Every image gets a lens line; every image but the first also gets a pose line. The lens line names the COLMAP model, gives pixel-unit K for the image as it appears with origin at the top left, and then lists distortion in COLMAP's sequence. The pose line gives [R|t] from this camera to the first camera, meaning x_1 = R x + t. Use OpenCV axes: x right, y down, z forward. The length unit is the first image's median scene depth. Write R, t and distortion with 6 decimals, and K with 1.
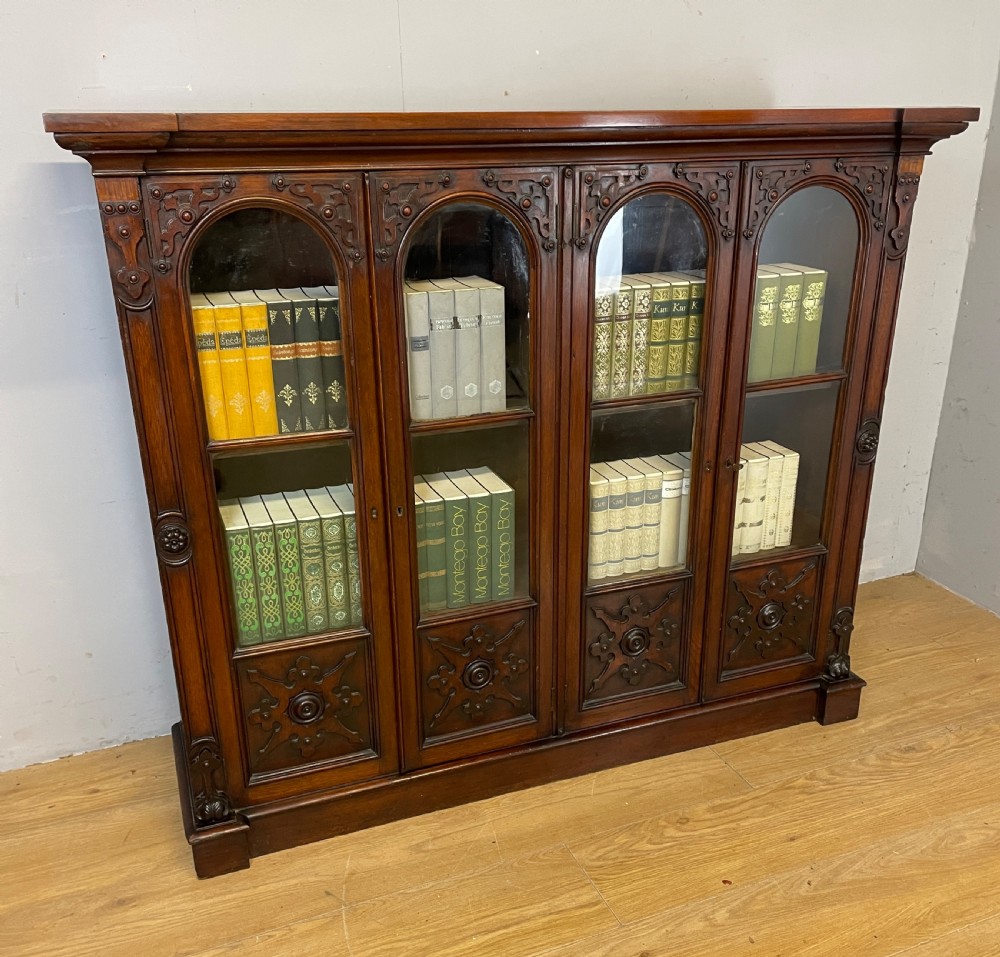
lens RADIAL K [[1005.3, 0, 514.0], [0, 1005.3, 533.2], [0, 0, 1]] dist [0.120194, -0.210332]
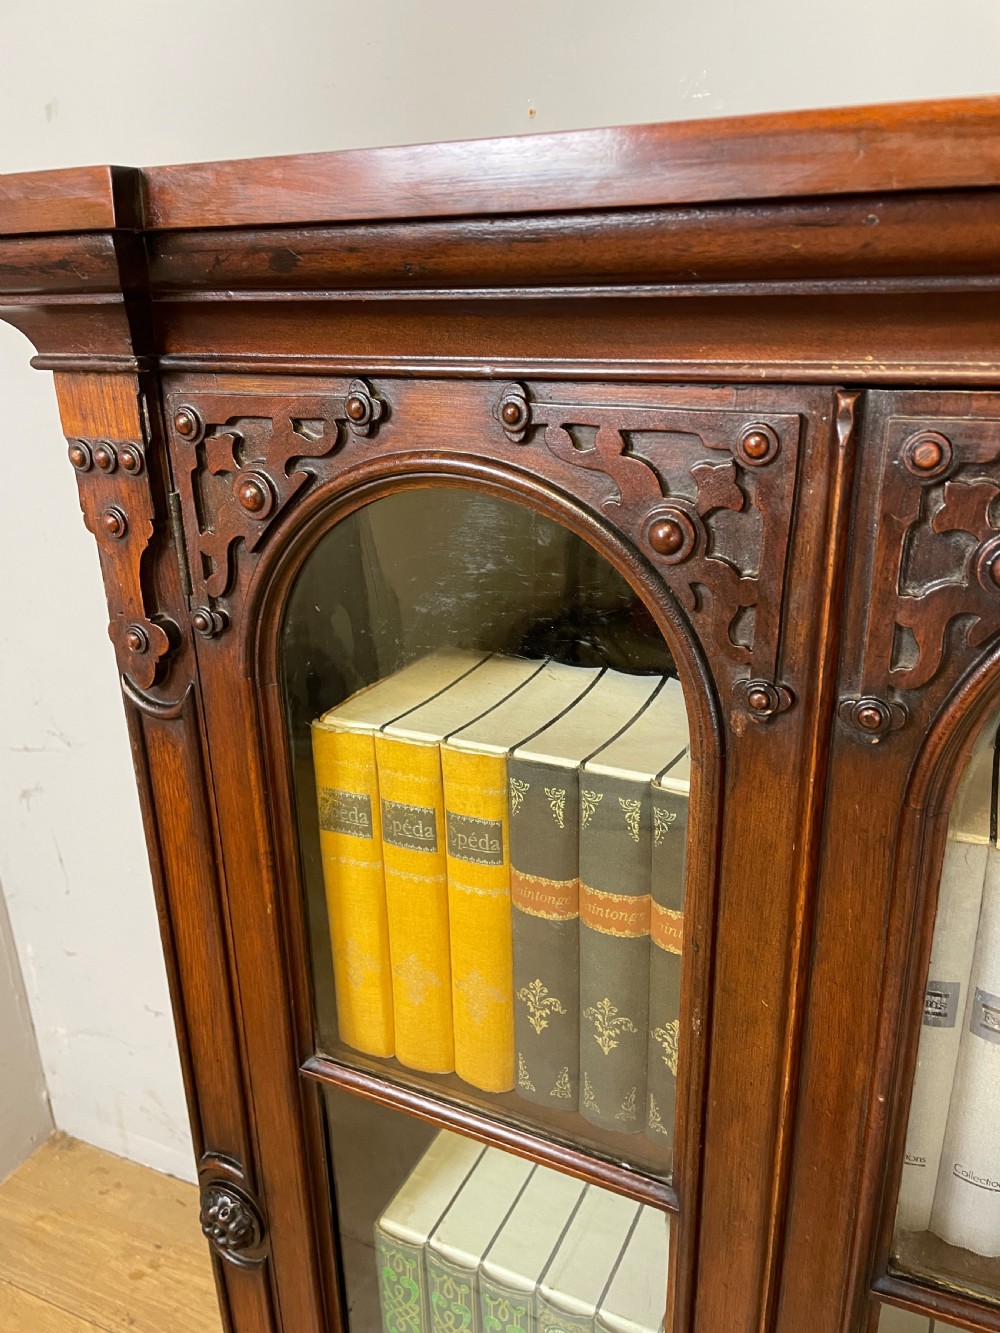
lens RADIAL K [[1009.6, 0, 510.9], [0, 1009.6, 664.9], [0, 0, 1]] dist [0.088549, -0.131655]
pose [[0.688651, 0.241606, -0.683656, -0.020829], [-0.270740, 0.960341, 0.066670, -0.248896], [0.672651, 0.139181, 0.726753, 0.678221]]
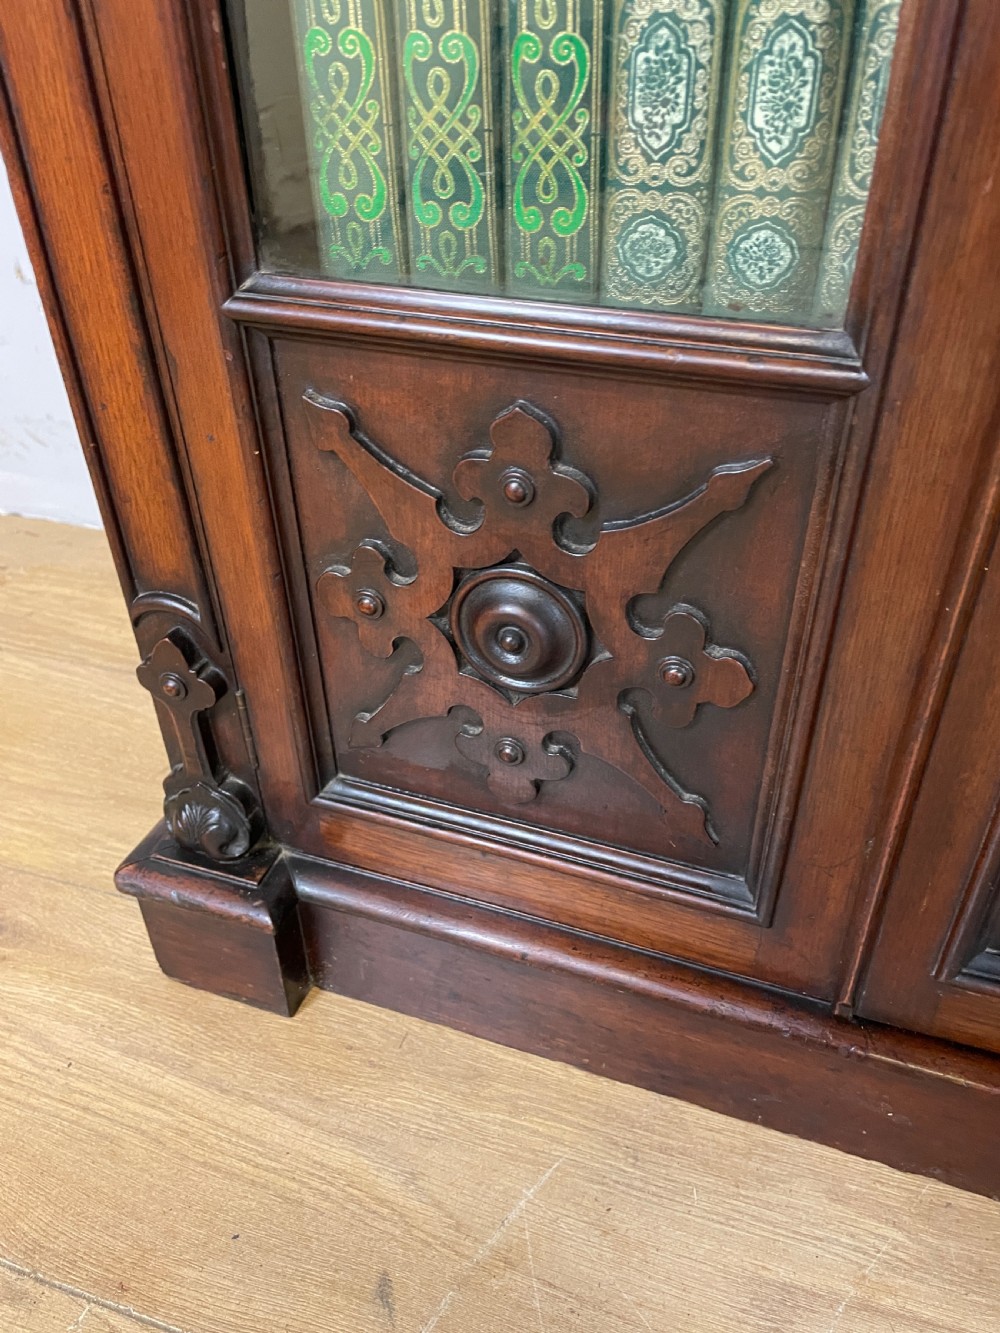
lens RADIAL K [[1009.6, 0, 510.9], [0, 1009.6, 664.9], [0, 0, 1]] dist [0.088549, -0.131655]
pose [[0.753164, 0.378478, -0.538050, -0.074739], [-0.250099, 0.921241, 0.297934, 0.111243], [0.608435, -0.089827, 0.788503, 0.834150]]
